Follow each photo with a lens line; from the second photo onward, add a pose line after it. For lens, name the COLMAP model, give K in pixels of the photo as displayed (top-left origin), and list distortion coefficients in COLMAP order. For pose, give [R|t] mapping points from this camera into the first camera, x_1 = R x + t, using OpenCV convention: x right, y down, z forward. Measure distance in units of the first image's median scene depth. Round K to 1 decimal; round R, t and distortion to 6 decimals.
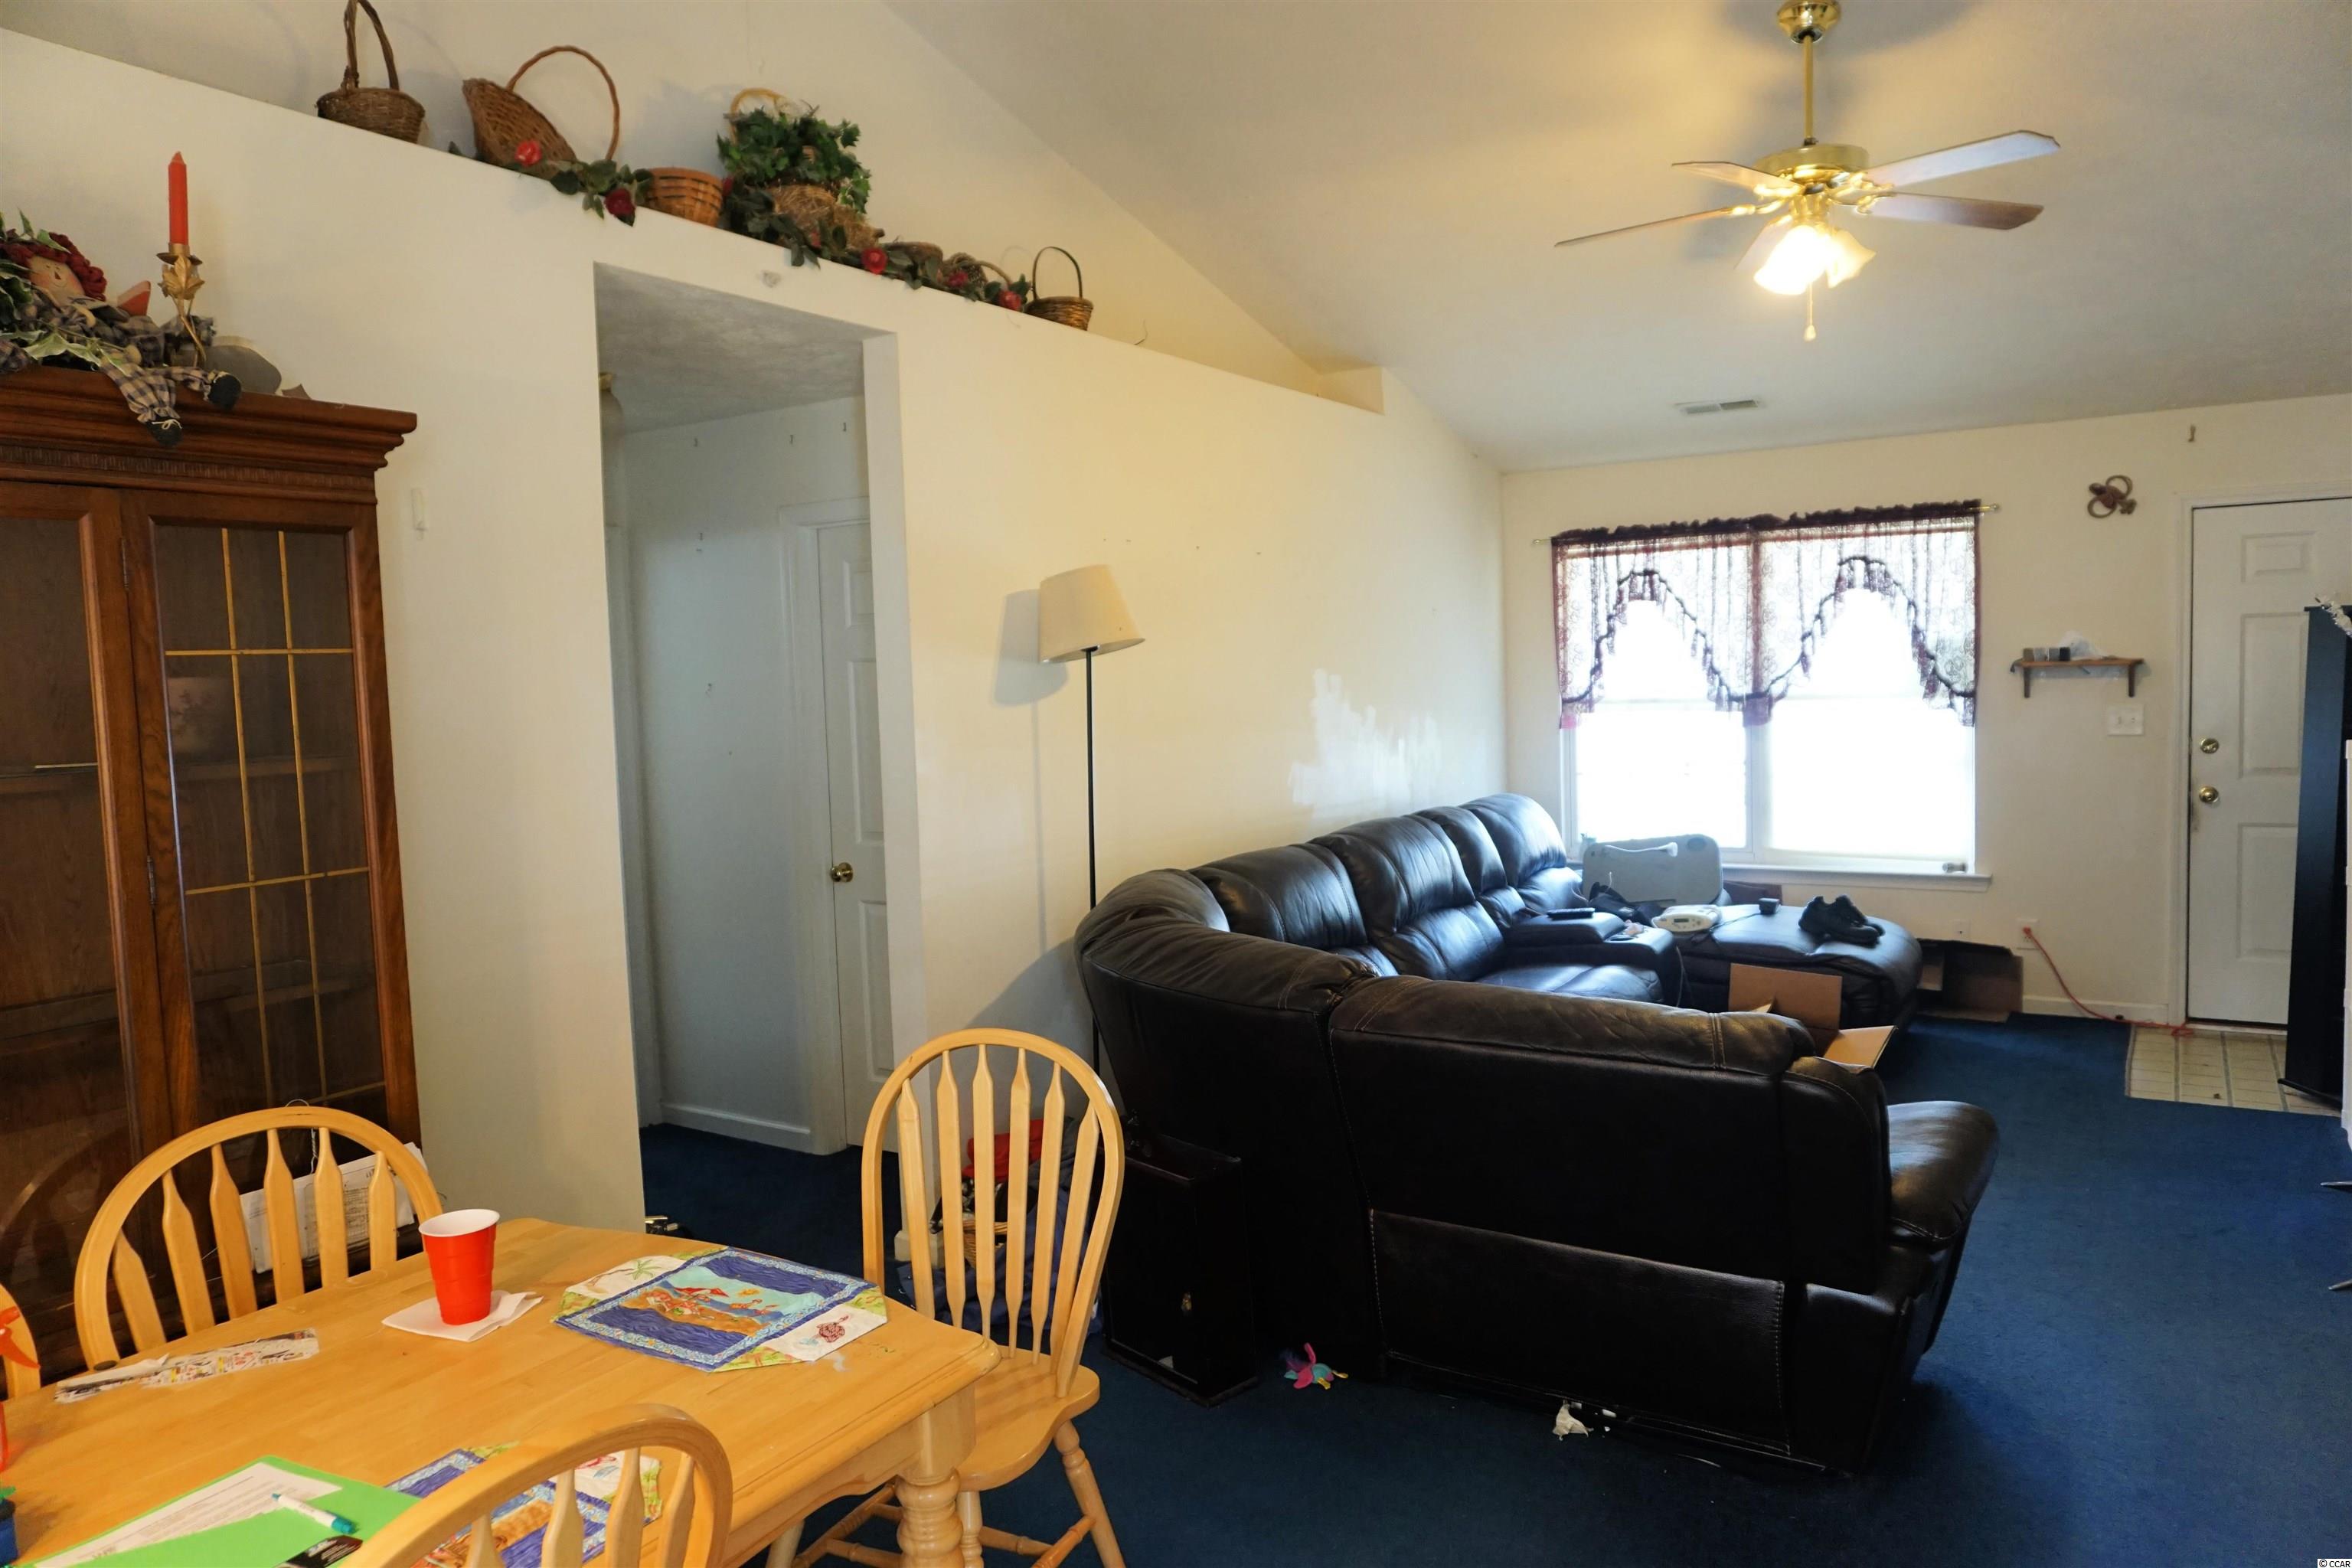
lens RADIAL K [[1564.3, 0, 1176.0], [0, 1564.3, 784.0], [0, 0, 1]] dist [-0.067306, 0.049819]
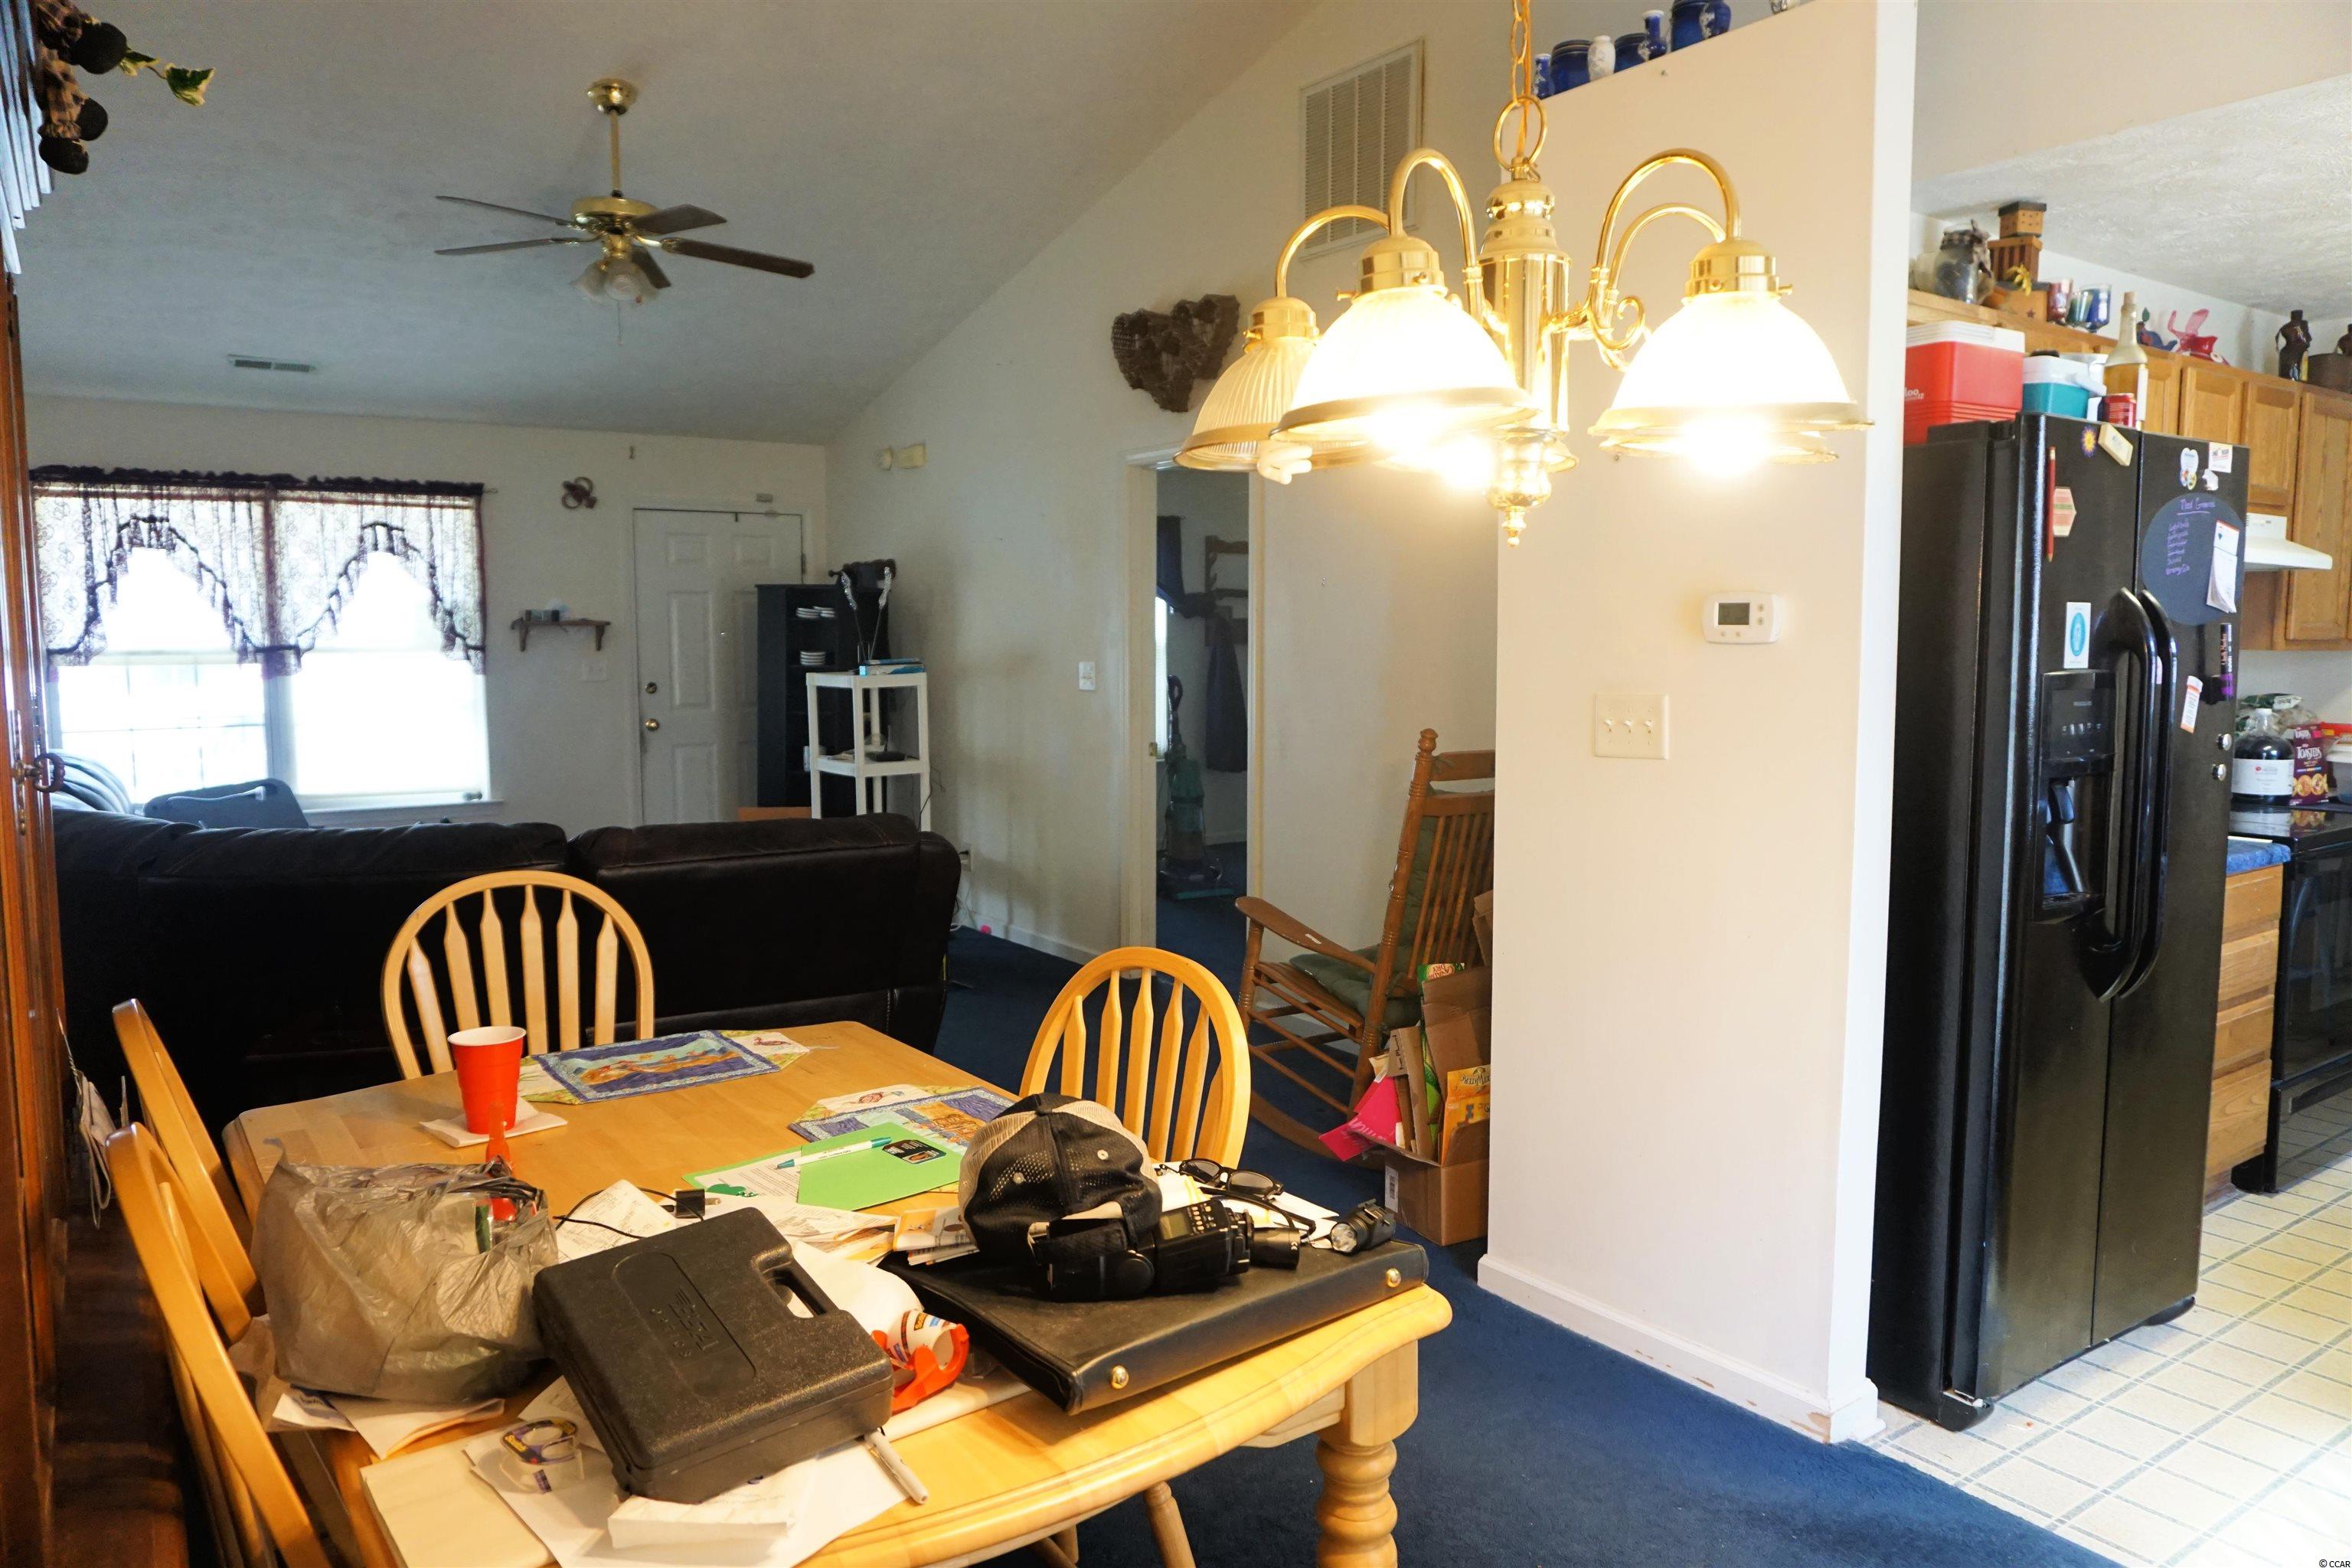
lens RADIAL K [[1564.3, 0, 1176.0], [0, 1564.3, 784.0], [0, 0, 1]] dist [-0.067306, 0.049819]
pose [[0.385237, -0.054874, 0.921185, -0.509230], [0.056272, 0.997770, 0.035903, 0.045215], [-0.921100, 0.038006, 0.387466, 0.075042]]
